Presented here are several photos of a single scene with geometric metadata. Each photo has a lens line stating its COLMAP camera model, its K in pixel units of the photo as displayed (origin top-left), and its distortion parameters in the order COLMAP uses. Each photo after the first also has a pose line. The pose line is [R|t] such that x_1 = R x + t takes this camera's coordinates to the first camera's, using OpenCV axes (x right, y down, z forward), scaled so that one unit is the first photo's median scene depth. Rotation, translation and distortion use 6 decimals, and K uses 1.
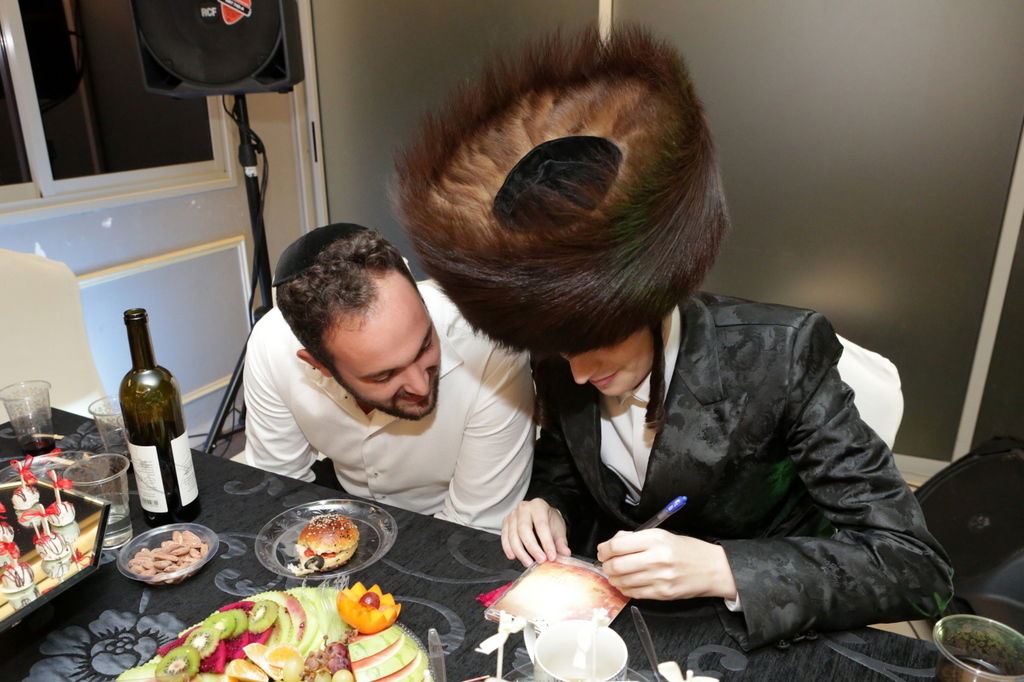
lens RADIAL K [[712.9, 0, 512.0], [0, 712.9, 341.0], [0, 0, 1]] dist [-0.042199, 0.005340]
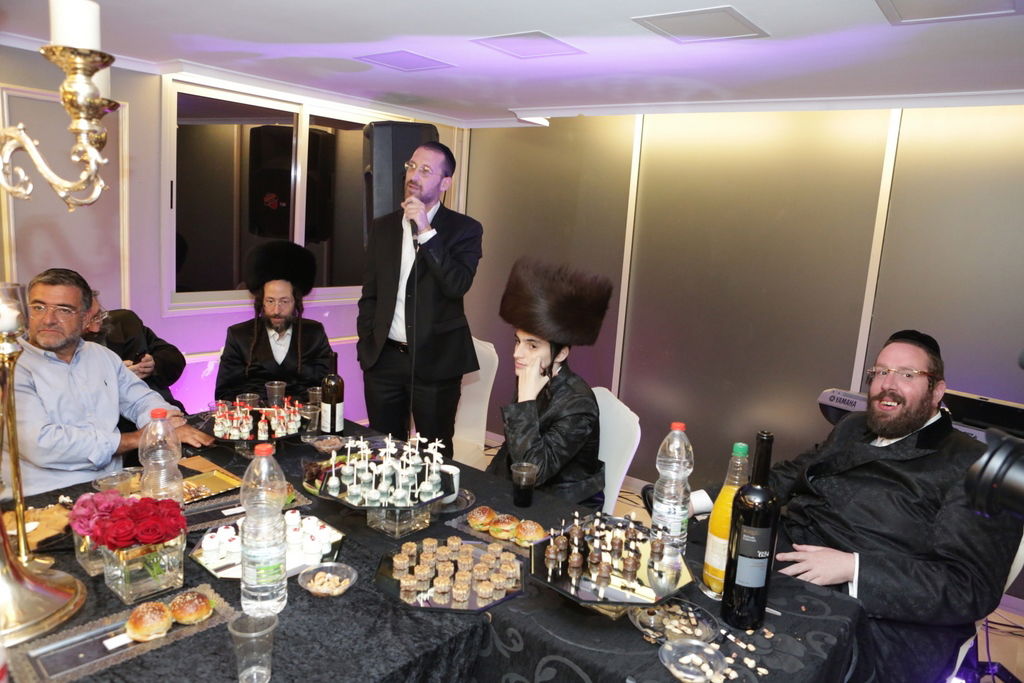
lens RADIAL K [[712.9, 0, 512.0], [0, 712.9, 341.5], [0, 0, 1]] dist [-0.042199, 0.005340]
pose [[0.963207, 0.114137, -0.243320, 0.713952], [-0.153704, 0.976612, -0.150343, 0.204931], [0.220469, 0.182211, 0.958224, -1.341973]]
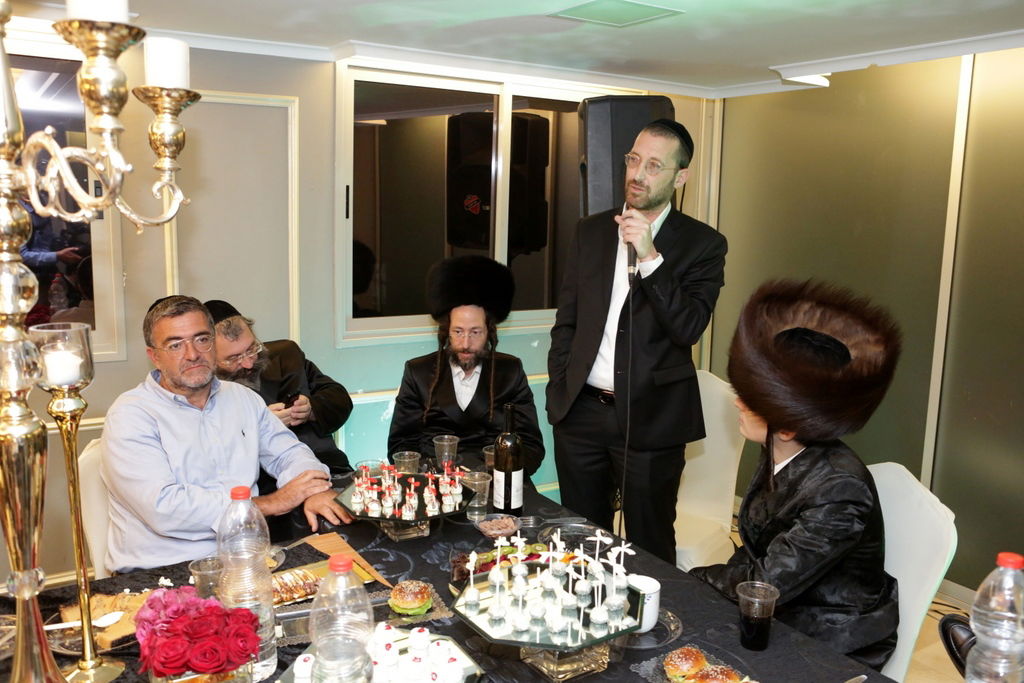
lens RADIAL K [[870.1, 0, 512.0], [0, 870.1, 341.5], [0, 0, 1]] dist [-0.069235, 0.094946]
pose [[0.831875, 0.113914, -0.543145, 0.744943], [-0.210105, 0.970501, -0.118250, 0.074373], [0.513653, 0.212487, 0.831270, -1.024290]]
